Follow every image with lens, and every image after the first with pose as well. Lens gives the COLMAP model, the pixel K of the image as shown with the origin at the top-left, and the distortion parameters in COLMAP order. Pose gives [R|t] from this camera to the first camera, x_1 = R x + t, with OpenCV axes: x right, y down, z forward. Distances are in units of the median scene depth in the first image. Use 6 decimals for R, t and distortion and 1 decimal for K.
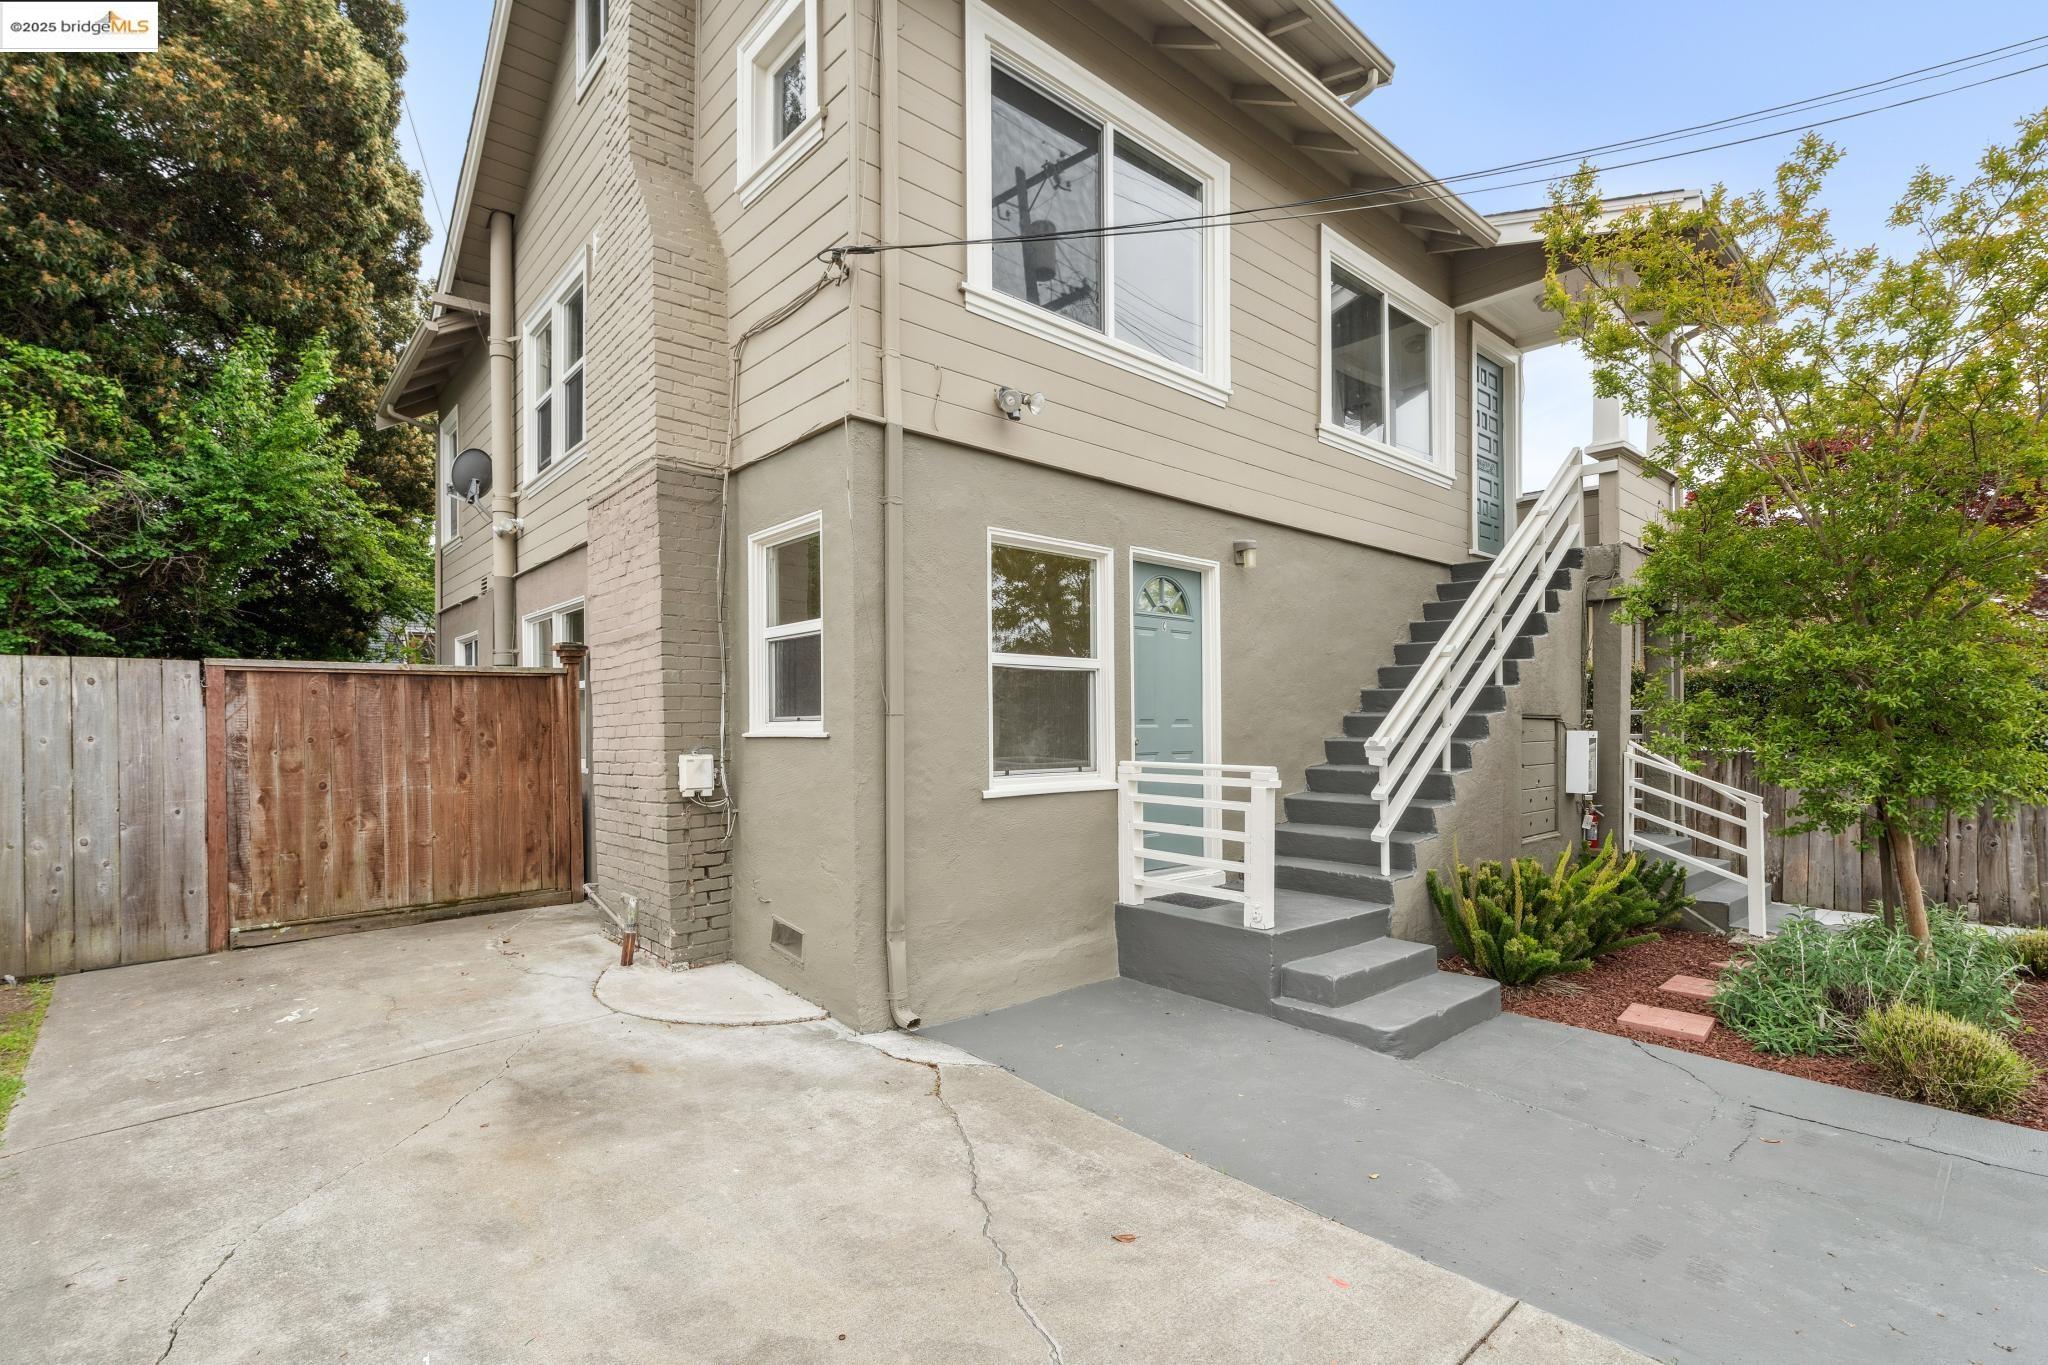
lens RADIAL K [[930.6, 0, 998.6], [0, 930.6, 718.1], [0, 0, 1]] dist [0.000795, -0.001535]
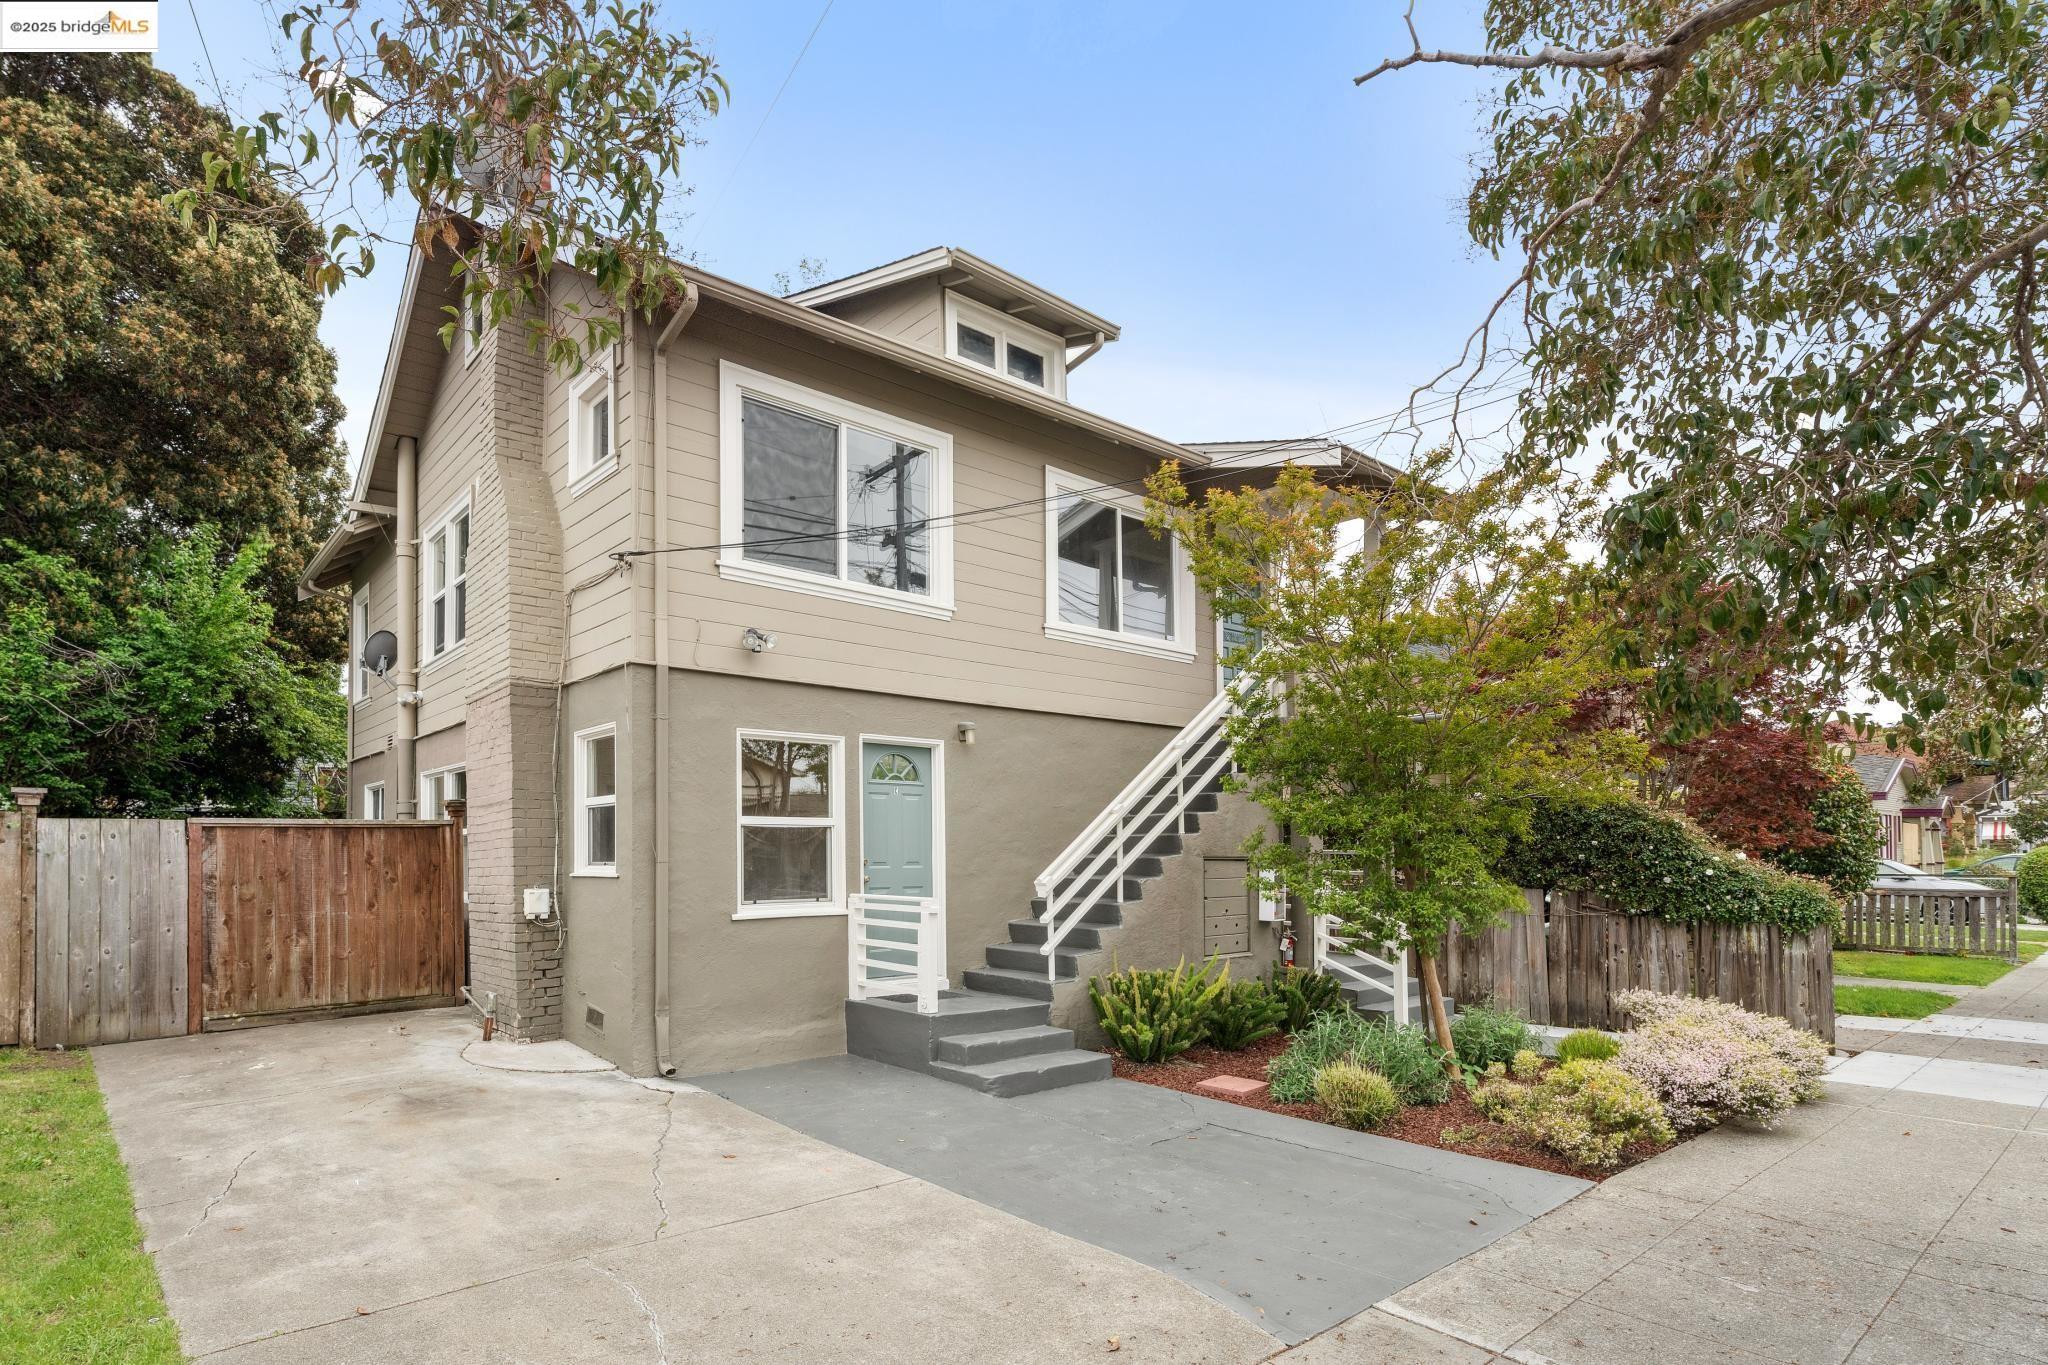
lens RADIAL K [[1045.2, 0, 912.7], [0, 1045.2, 823.4], [0, 0, 1]] dist [0.000511, 0.001597]
pose [[0.999138, -0.001636, -0.041490, 0.284303], [0.000780, 0.999787, -0.020634, -0.024550], [0.041515, 0.020584, 0.998926, -0.509464]]
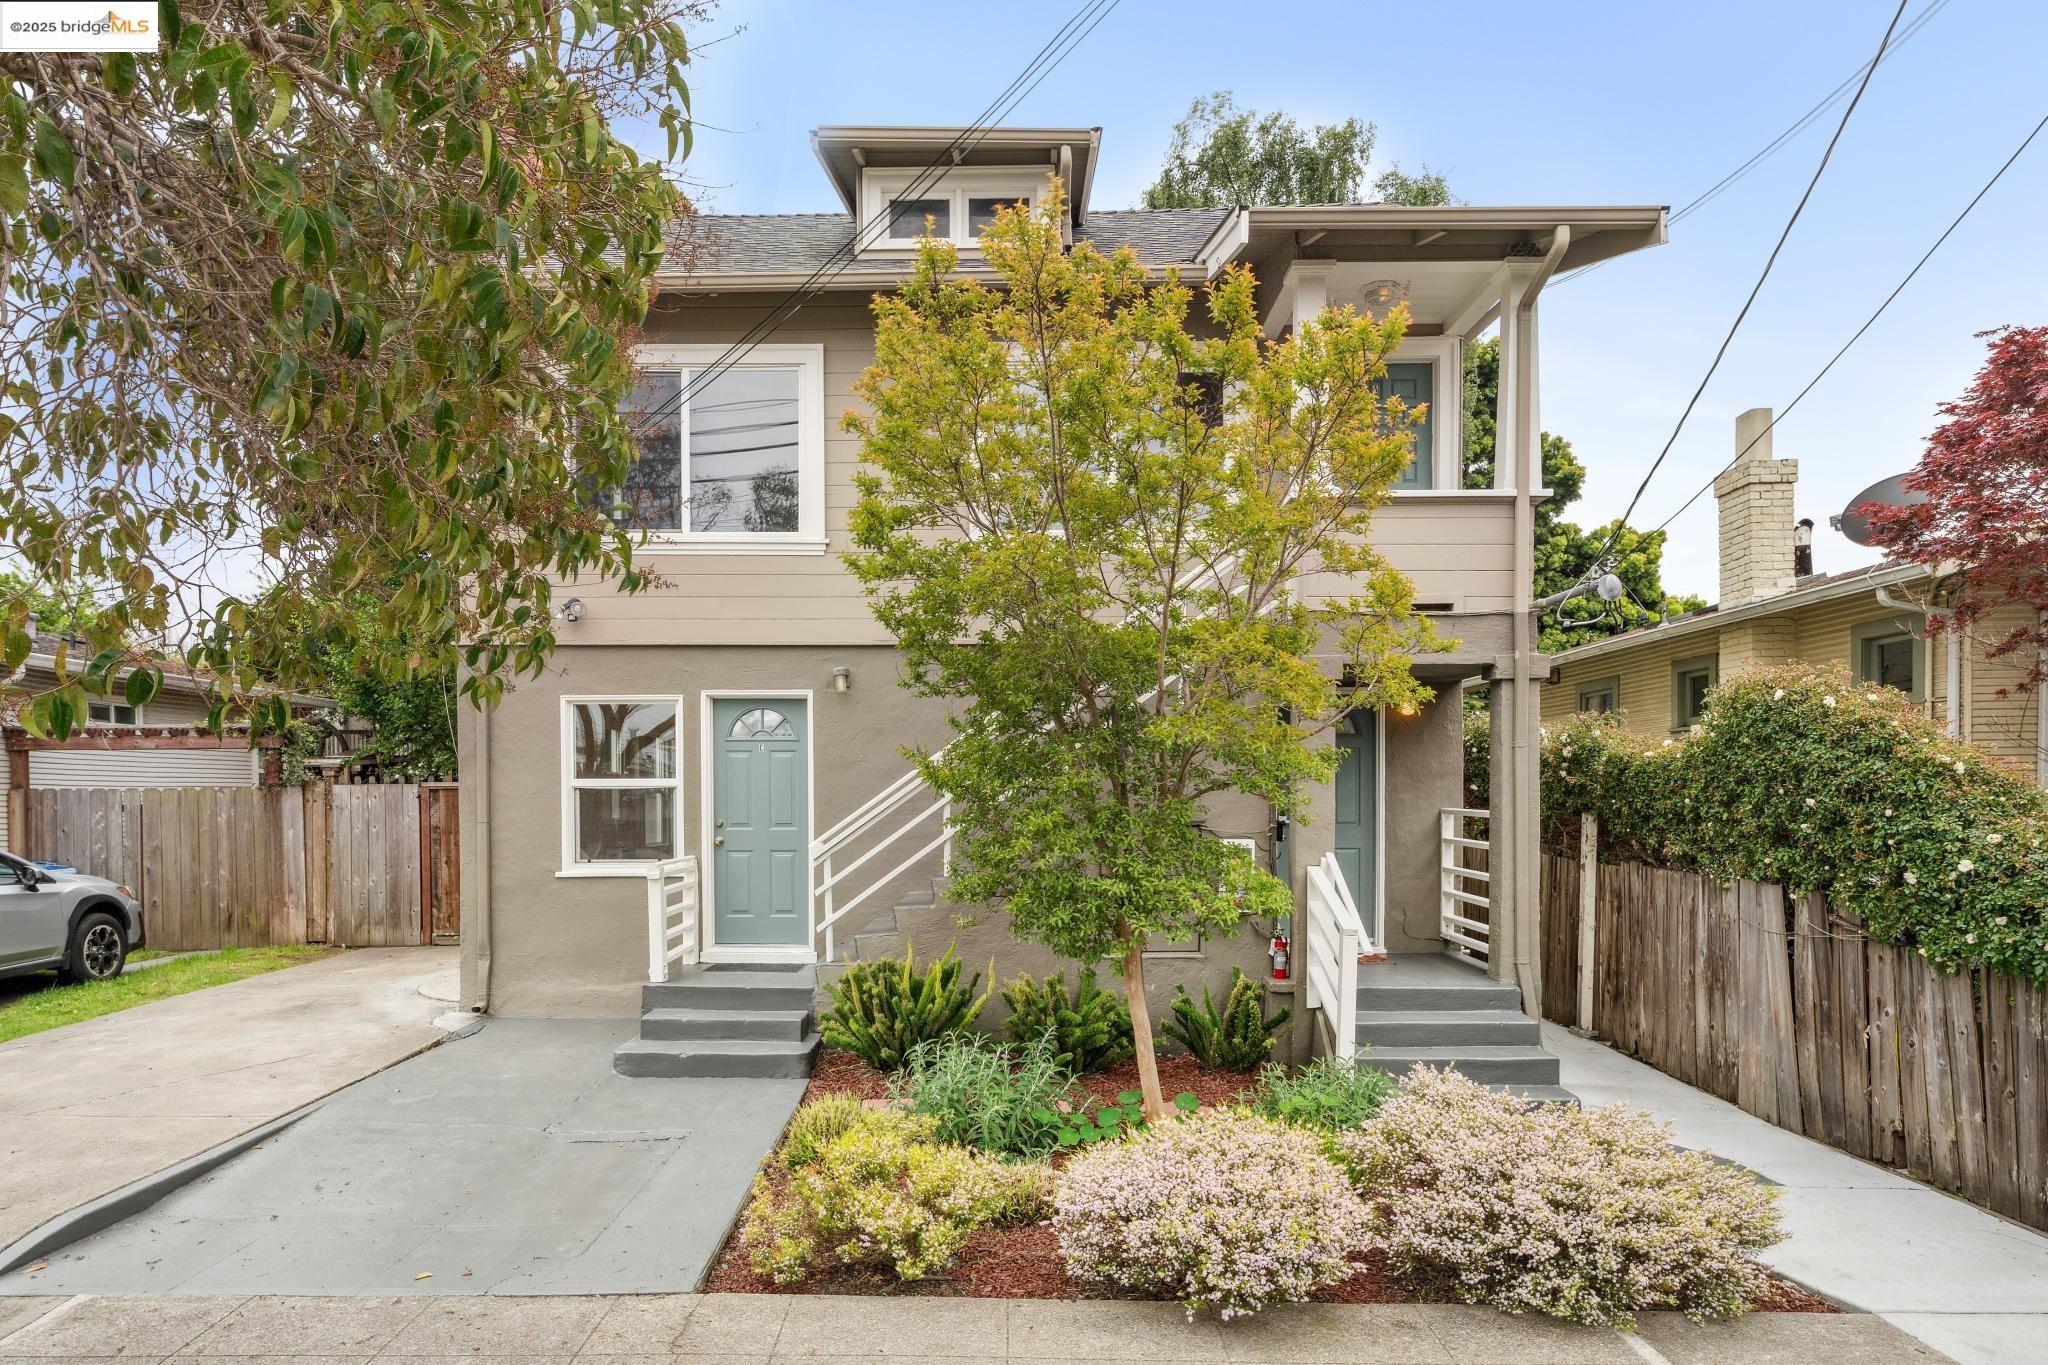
lens RADIAL K [[1179.1, 0, 1019.7], [0, 1179.1, 807.2], [0, 0, 1]] dist [0.009949, -0.002432]
pose [[0.746206, 0.005165, -0.665695, 1.598627], [0.006455, 0.999867, 0.014993, -0.044717], [0.665684, -0.015485, 0.746073, 0.065825]]
